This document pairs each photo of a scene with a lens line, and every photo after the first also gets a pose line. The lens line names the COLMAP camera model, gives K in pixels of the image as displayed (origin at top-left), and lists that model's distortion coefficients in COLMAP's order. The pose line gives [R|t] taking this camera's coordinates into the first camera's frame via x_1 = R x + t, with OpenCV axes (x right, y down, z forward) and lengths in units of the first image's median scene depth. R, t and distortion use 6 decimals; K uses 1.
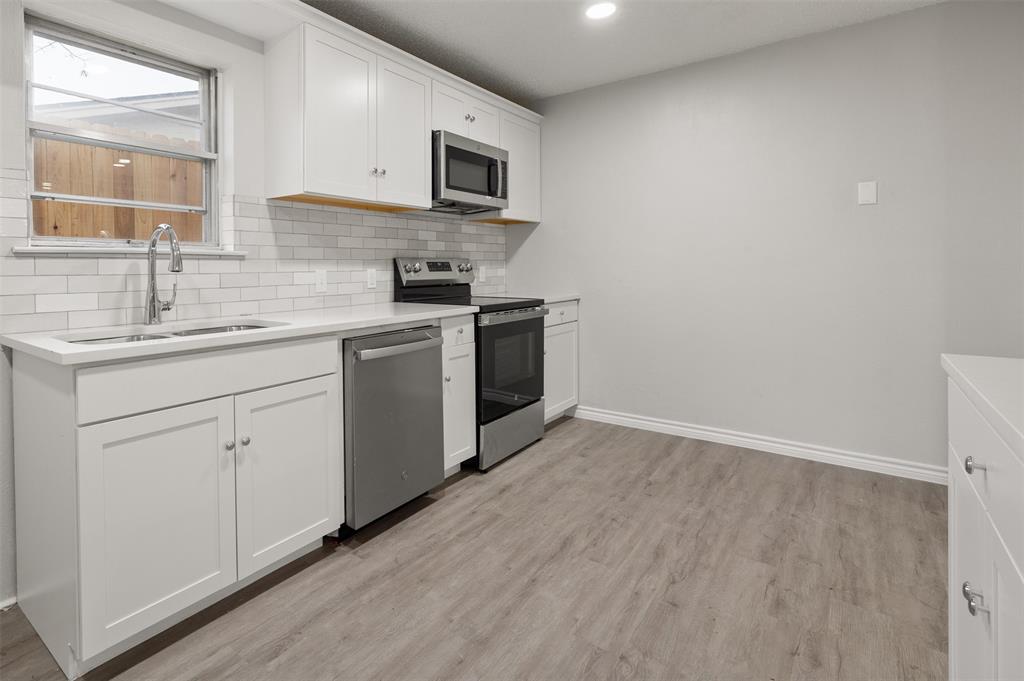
lens RADIAL K [[516.7, 0, 412.3], [0, 516.7, 268.5], [0, 0, 1]] dist [-0.000453, 0.000107]
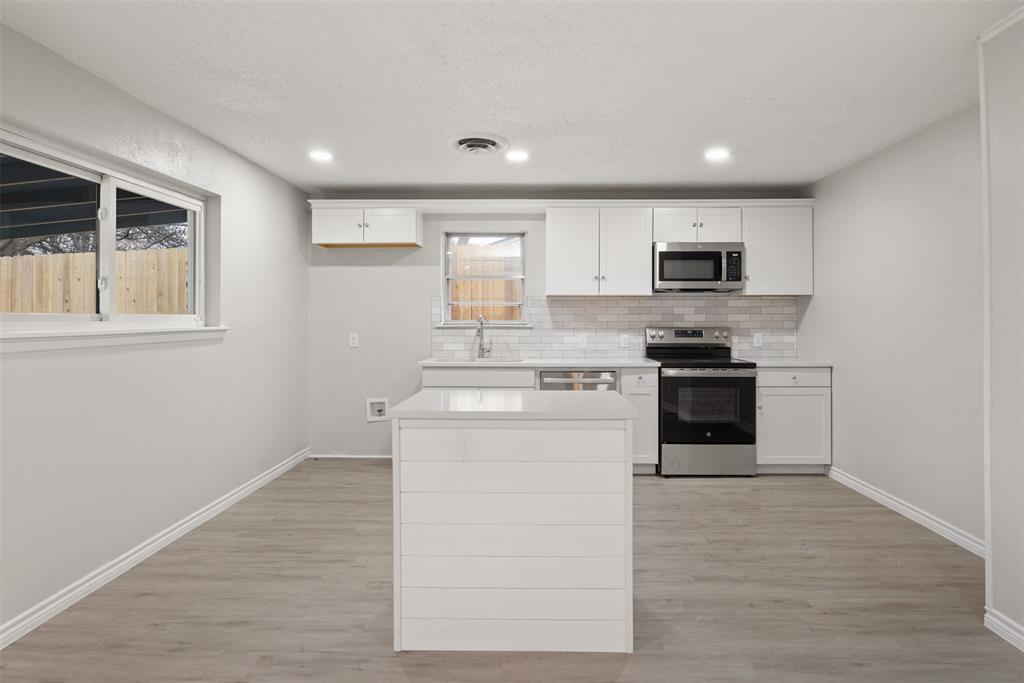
lens RADIAL K [[562.2, 0, 526.8], [0, 562.2, 311.6], [0, 0, 1]] dist [-0.003188, -0.000570]
pose [[0.637930, -0.001285, -0.770094, 1.132898], [-0.006856, 0.999949, -0.007348, -0.059438], [0.770064, 0.009967, 0.637889, -0.323344]]
